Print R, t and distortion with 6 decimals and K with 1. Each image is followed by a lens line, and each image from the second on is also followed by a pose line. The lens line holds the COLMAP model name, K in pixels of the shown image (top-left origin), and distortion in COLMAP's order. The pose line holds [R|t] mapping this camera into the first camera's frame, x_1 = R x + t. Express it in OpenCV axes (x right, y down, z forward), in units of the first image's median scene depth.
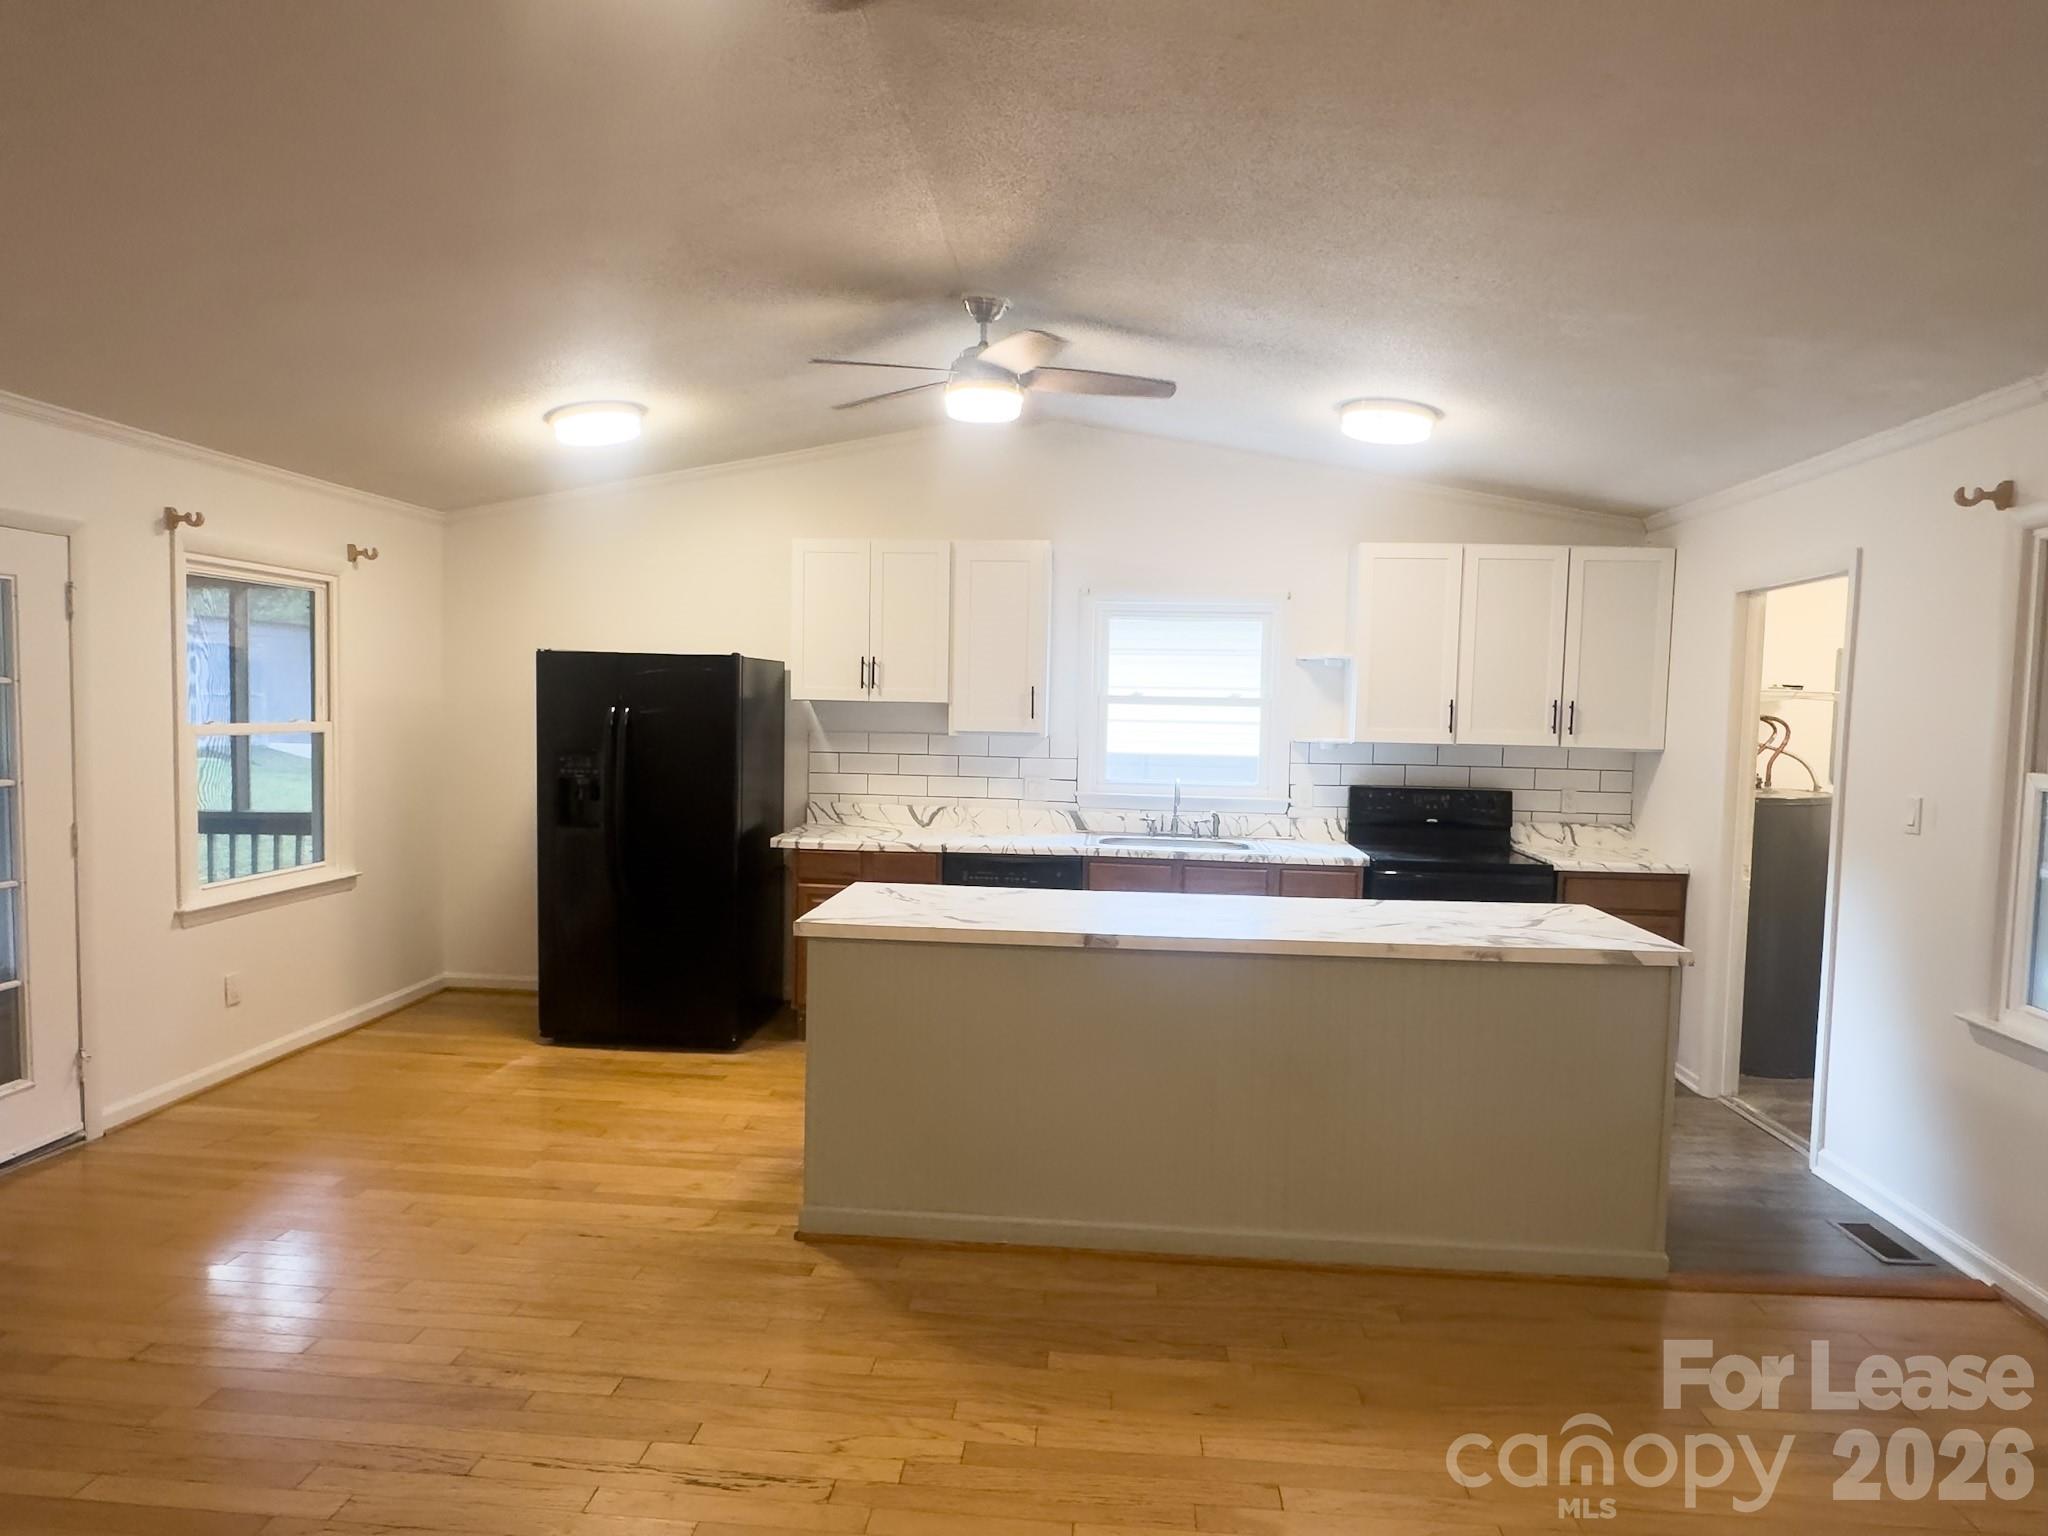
lens RADIAL K [[1210.8, 0, 1020.7], [0, 1210.8, 779.1], [0, 0, 1]] dist [-0.005426, 0.000882]
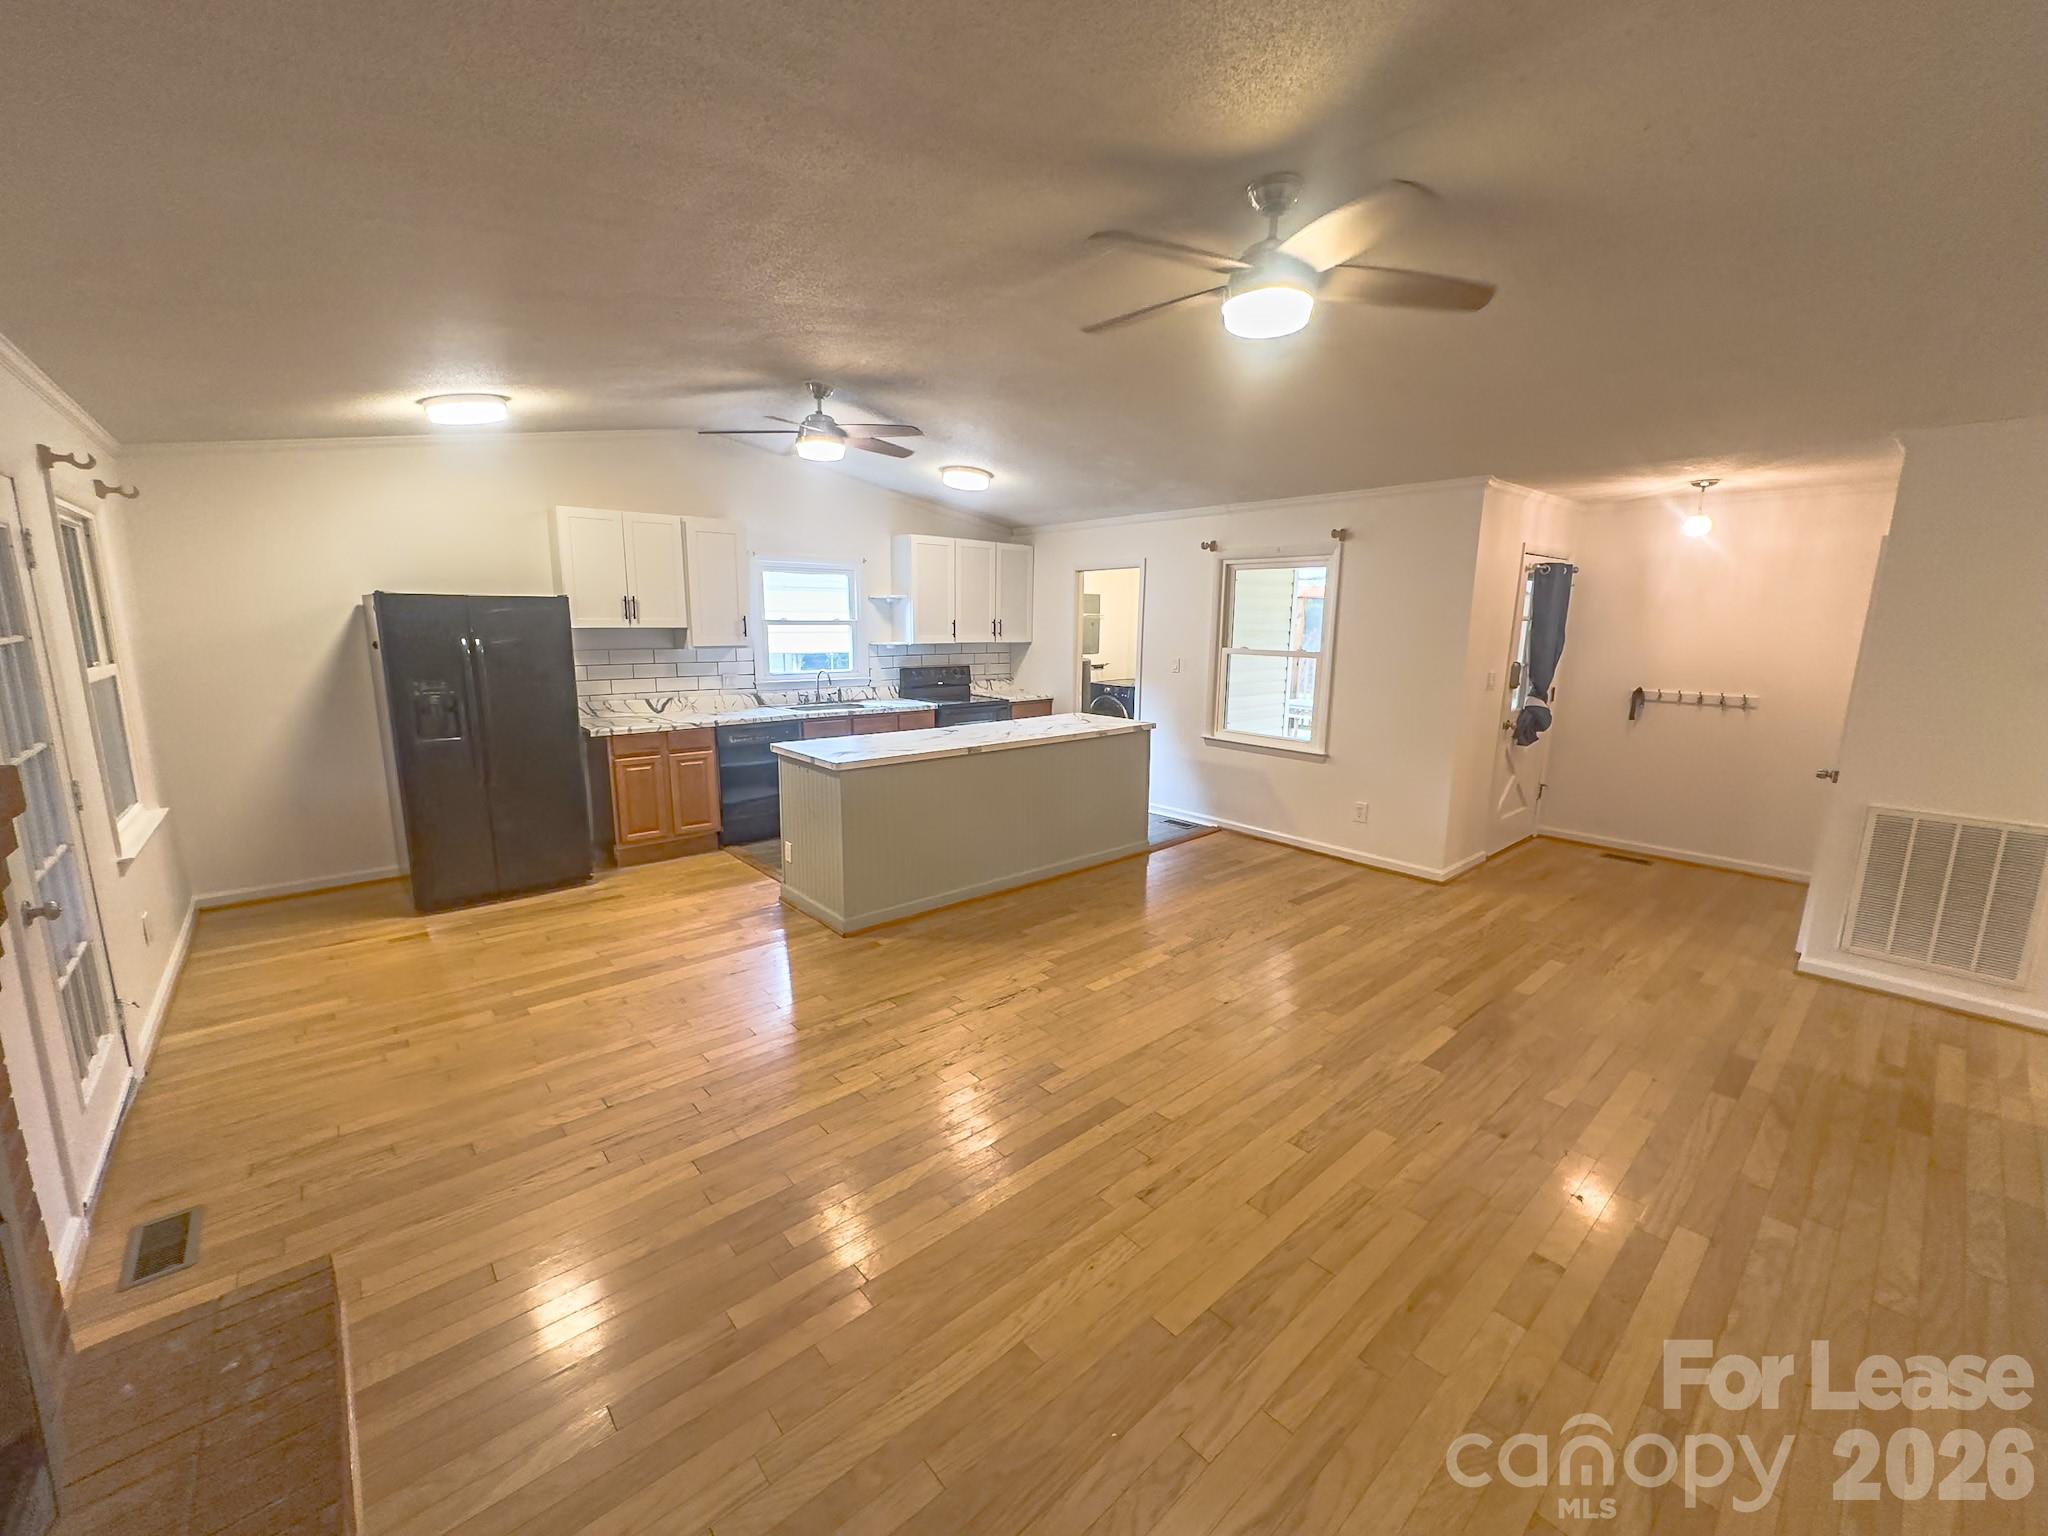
lens RADIAL K [[823.7, 0, 1016.2], [0, 823.7, 768.9], [0, 0, 1]] dist [-0.002962, 0.000096]
pose [[0.695745, -0.145861, 0.703324, -0.551384], [0.051067, 0.986732, 0.154120, -0.028542], [-0.716472, -0.071312, 0.693962, -0.010618]]
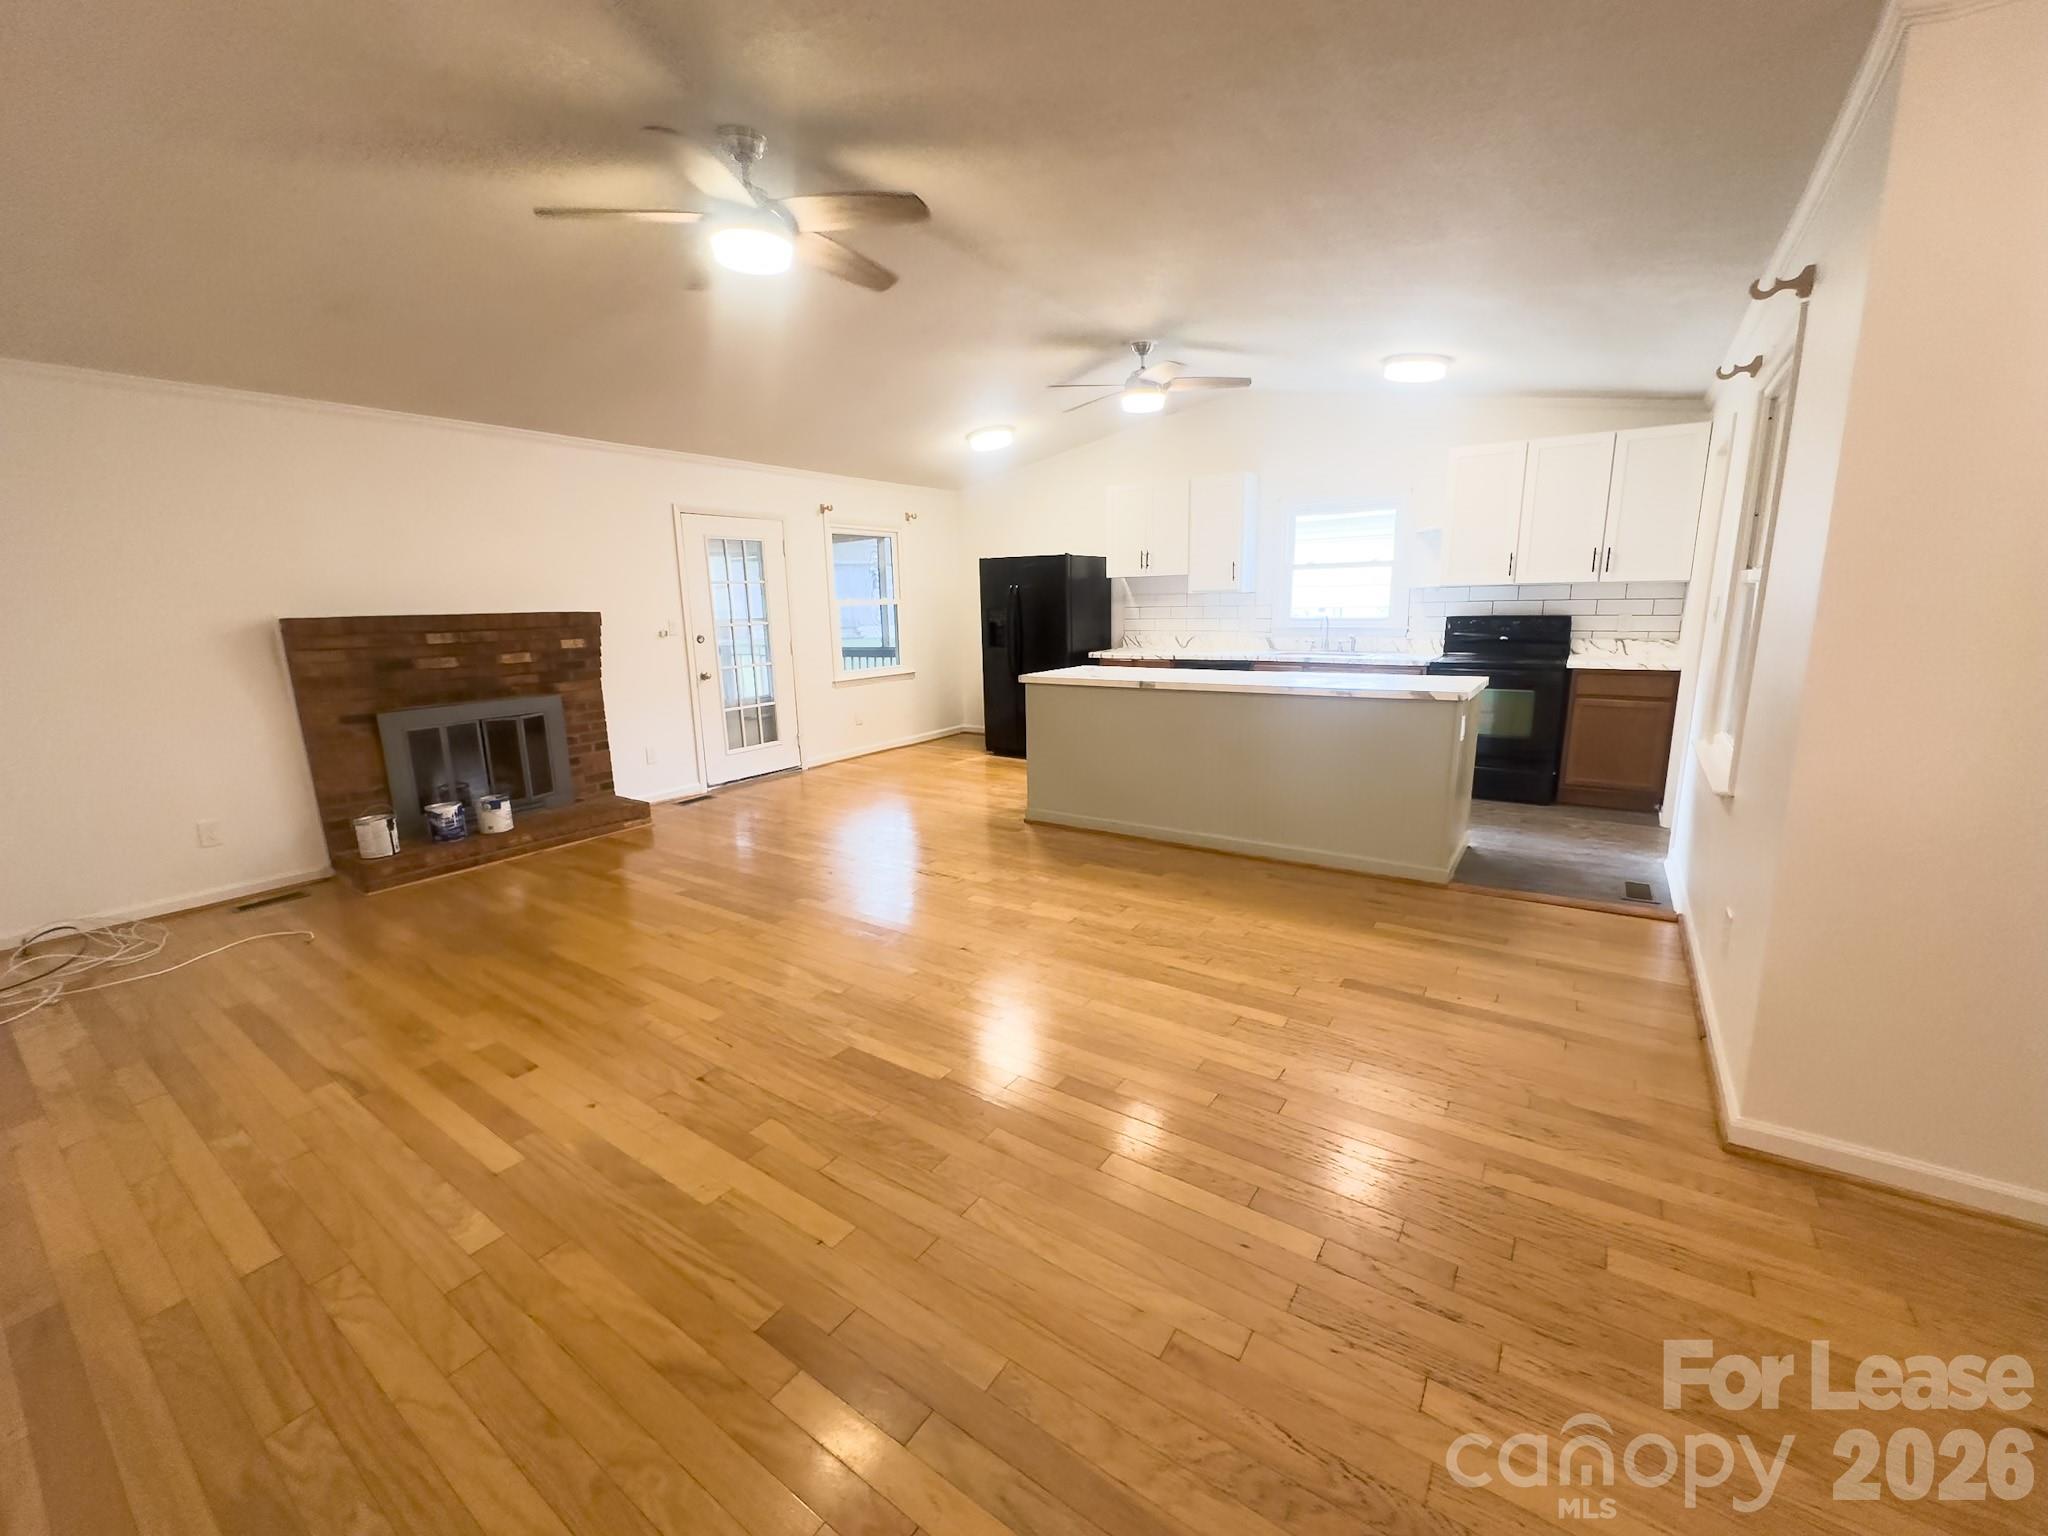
lens RADIAL K [[823.7, 0, 1018.5], [0, 823.7, 761.4], [0, 0, 1]] dist [-0.002962, 0.000096]
pose [[0.863176, 0.058128, -0.501547, 0.361529], [0.007578, 0.991747, 0.127982, 0.053581], [0.504847, -0.114272, 0.855612, -0.176794]]
